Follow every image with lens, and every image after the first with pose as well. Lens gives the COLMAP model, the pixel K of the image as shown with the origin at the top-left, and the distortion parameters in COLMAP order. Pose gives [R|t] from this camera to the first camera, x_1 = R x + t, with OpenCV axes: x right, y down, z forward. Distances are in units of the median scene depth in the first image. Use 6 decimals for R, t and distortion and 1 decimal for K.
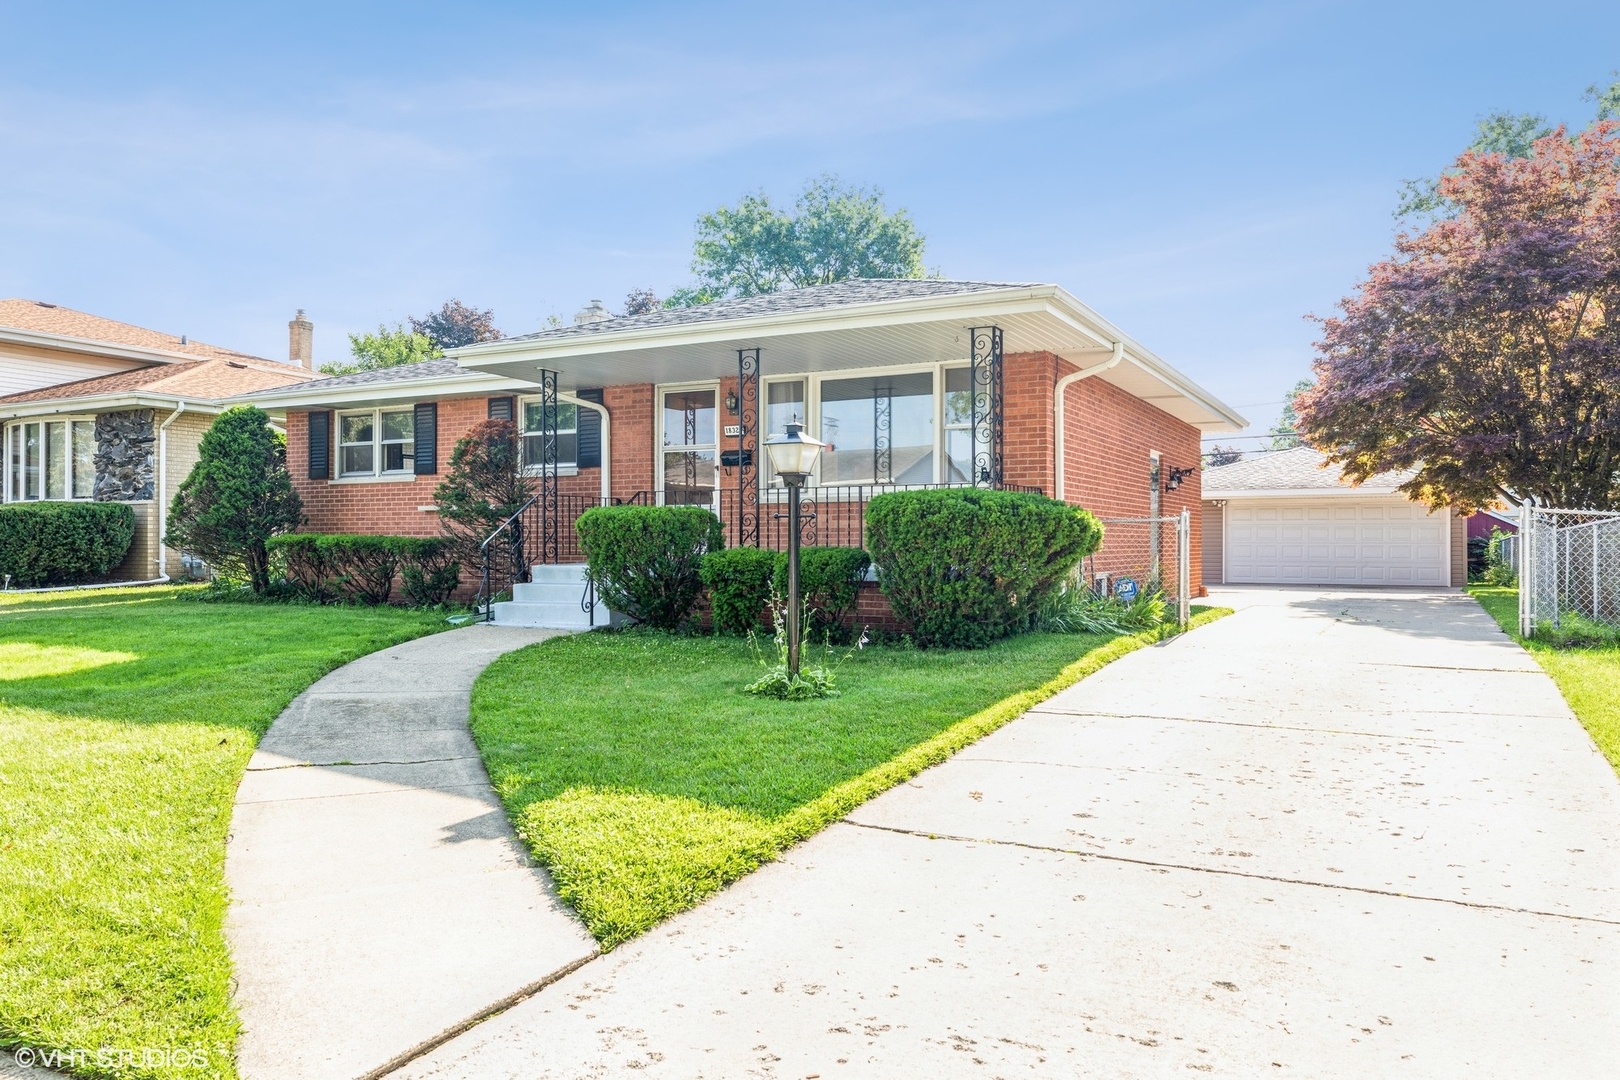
lens RADIAL K [[1159.2, 0, 810.0], [0, 1159.2, 540.0], [0, 0, 1]] dist [-0.002073, 0.000426]
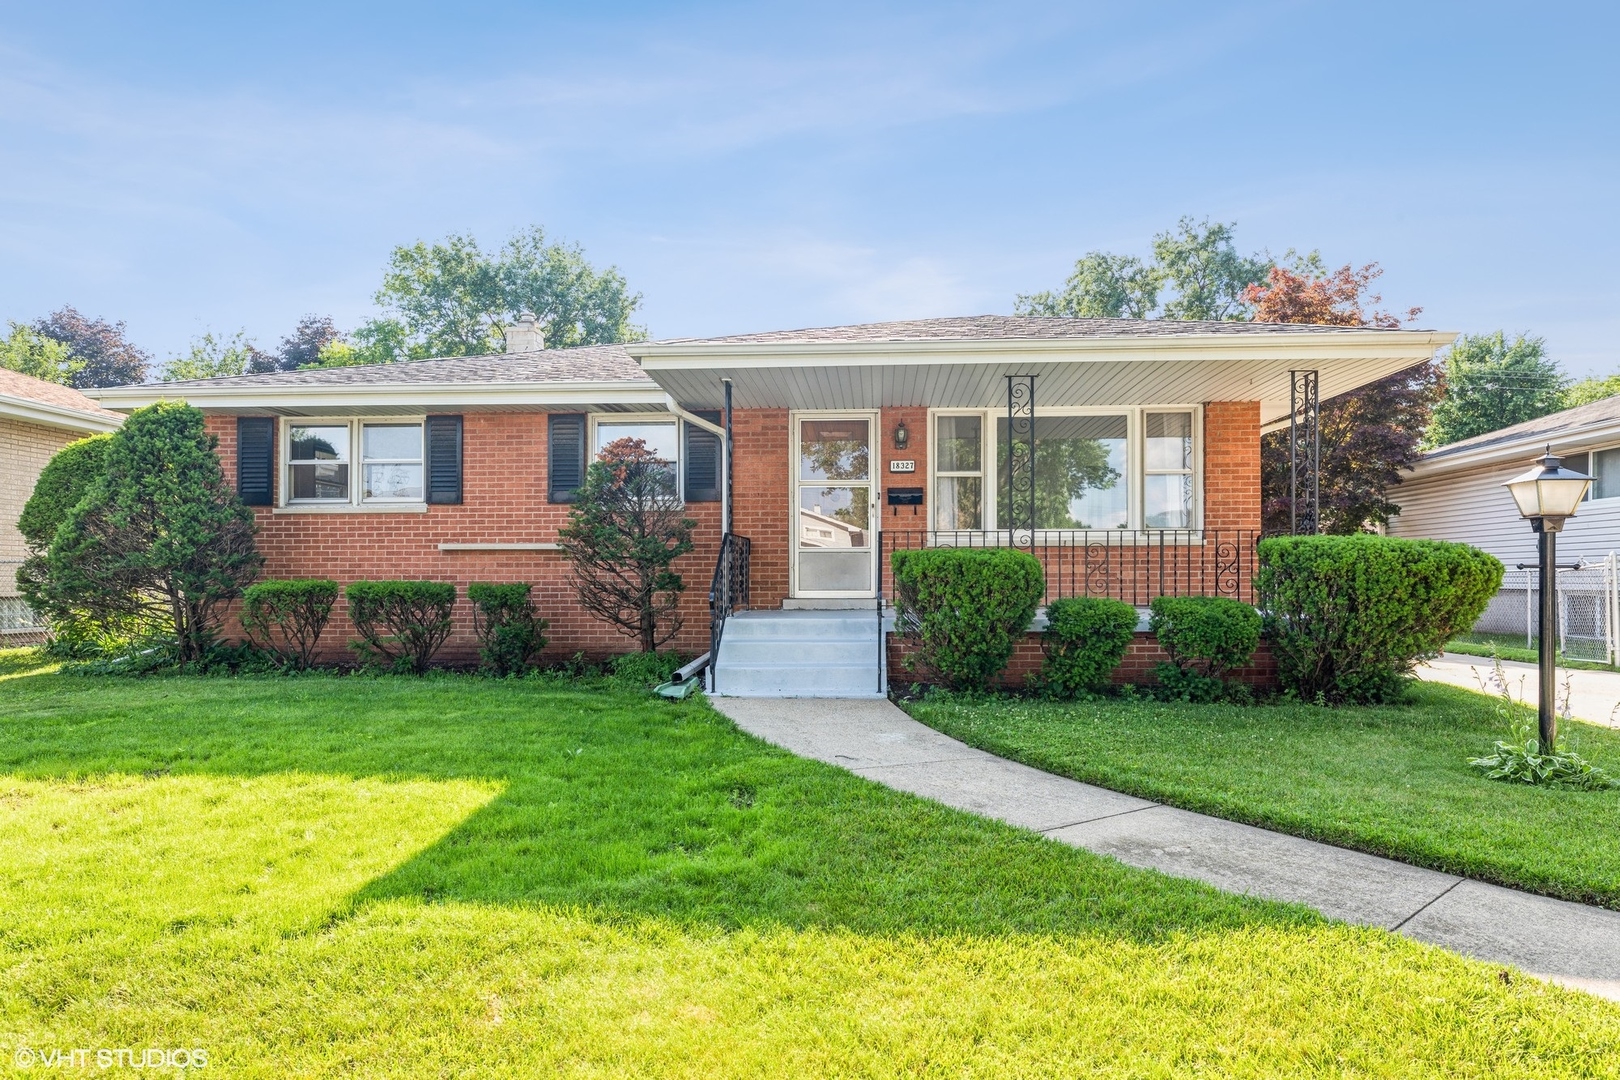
lens RADIAL K [[1017.4, 0, 810.0], [0, 1017.4, 540.0], [0, 0, 1]] dist [-0.000275, -0.000535]
pose [[0.909278, 0.015280, 0.415908, -0.437929], [0.000798, 0.999260, -0.038458, -0.005567], [-0.416188, 0.035301, 0.908593, 0.292494]]
